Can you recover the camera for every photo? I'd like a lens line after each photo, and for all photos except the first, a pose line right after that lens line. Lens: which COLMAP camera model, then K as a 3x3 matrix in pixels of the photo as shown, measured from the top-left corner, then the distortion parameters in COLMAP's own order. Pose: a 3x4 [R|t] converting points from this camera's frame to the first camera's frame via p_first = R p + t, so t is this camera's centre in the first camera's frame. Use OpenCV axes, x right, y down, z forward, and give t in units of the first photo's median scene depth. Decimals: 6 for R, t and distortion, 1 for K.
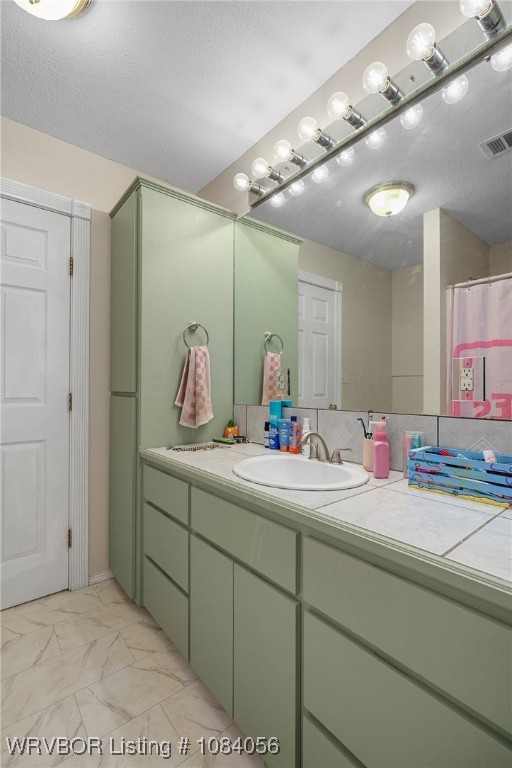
lens RADIAL K [[354.1, 0, 259.3], [0, 354.1, 385.9], [0, 0, 1]] dist [-0.008063, -0.000204]
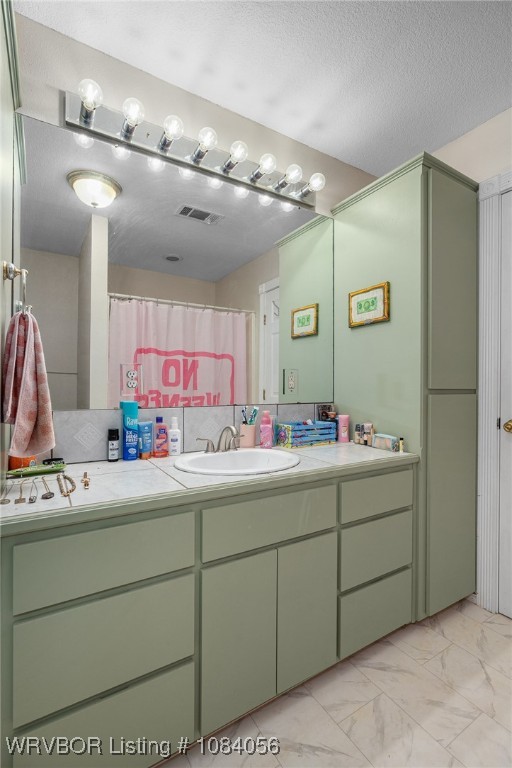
lens RADIAL K [[354.1, 0, 259.3], [0, 354.1, 385.9], [0, 0, 1]] dist [-0.008063, -0.000204]
pose [[0.111773, -0.000210, 0.993734, -0.861672], [-0.011623, 0.999931, 0.001519, 0.000542], [-0.993666, -0.011719, 0.111763, 0.702558]]
